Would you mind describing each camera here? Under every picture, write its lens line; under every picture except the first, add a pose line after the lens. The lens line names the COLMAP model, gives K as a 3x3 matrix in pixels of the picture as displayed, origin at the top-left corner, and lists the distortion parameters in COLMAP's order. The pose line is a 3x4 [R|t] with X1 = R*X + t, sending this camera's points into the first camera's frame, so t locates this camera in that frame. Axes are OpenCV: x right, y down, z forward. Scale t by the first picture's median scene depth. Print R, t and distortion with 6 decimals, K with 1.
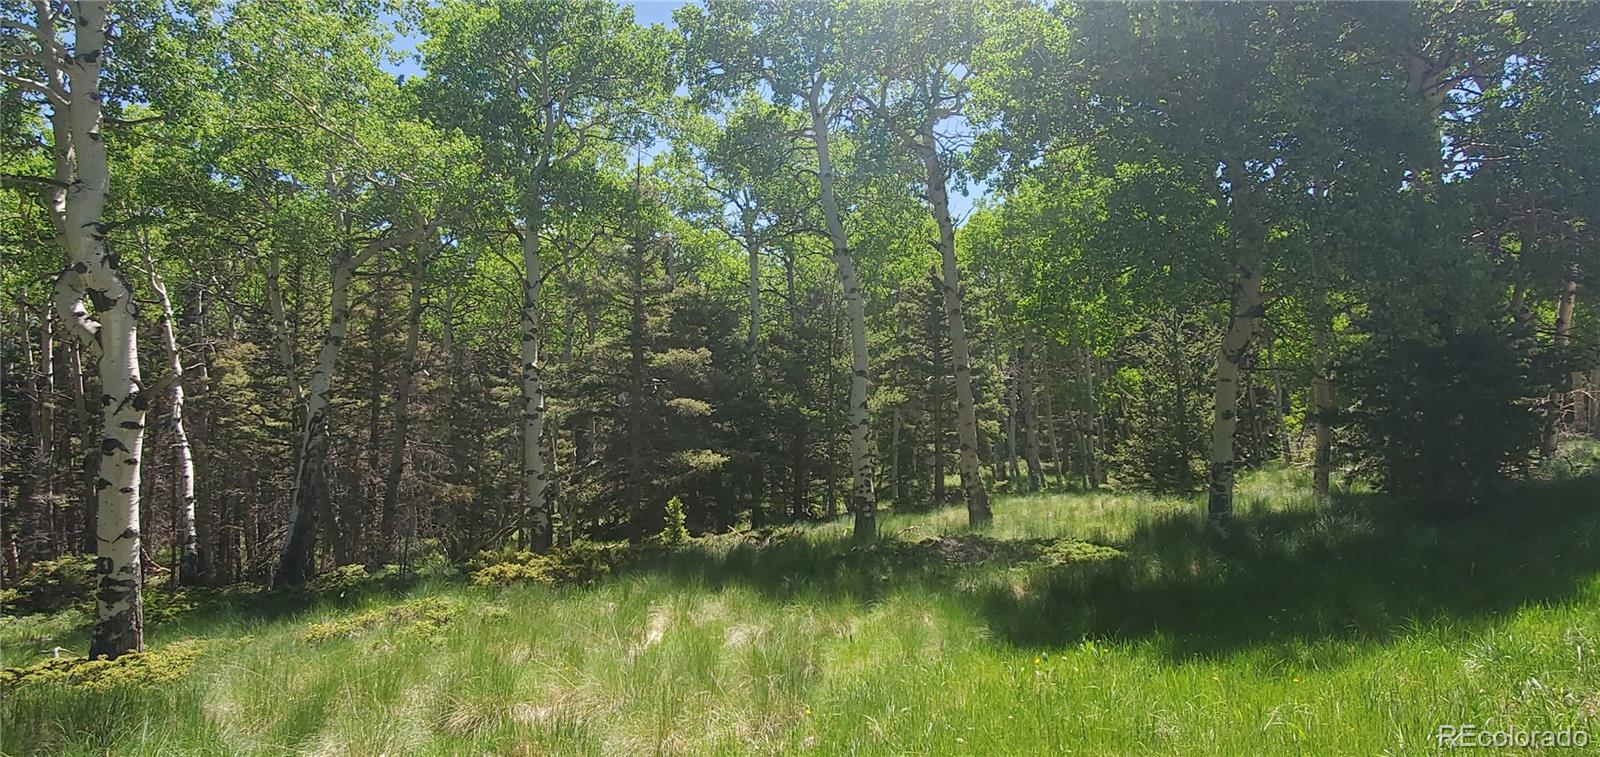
lens RADIAL K [[897.4, 0, 800.0], [0, 897.4, 378.5], [0, 0, 1]] dist [0.004867, 0.000118]
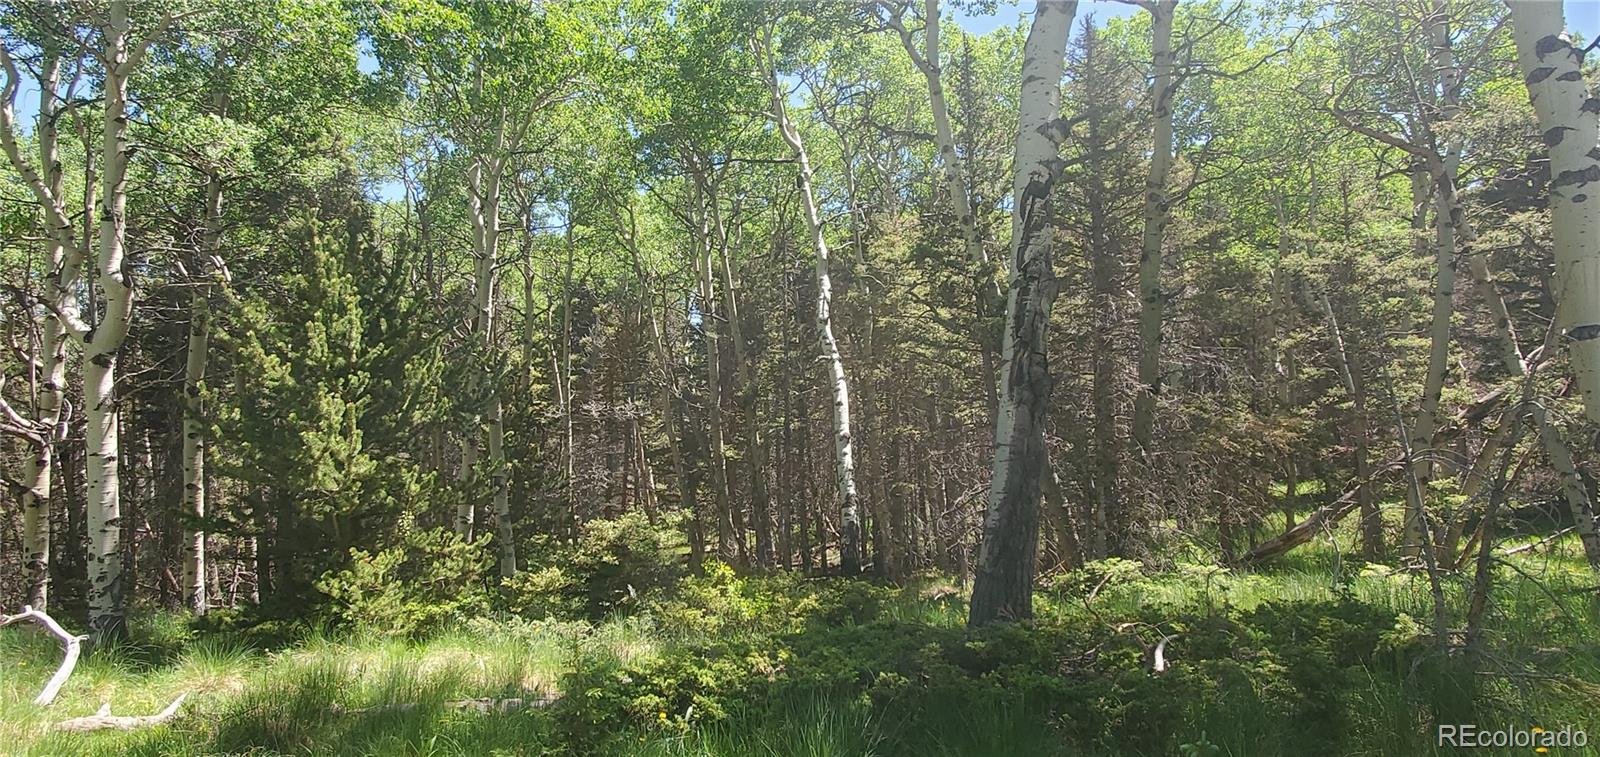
lens RADIAL K [[897.4, 0, 800.0], [0, 897.4, 378.5], [0, 0, 1]] dist [0.004867, 0.000118]
pose [[0.761392, -0.063643, -0.645160, -0.283509], [0.071454, 0.997345, -0.014059, 0.097229], [0.644342, -0.035395, 0.763918, 0.485352]]
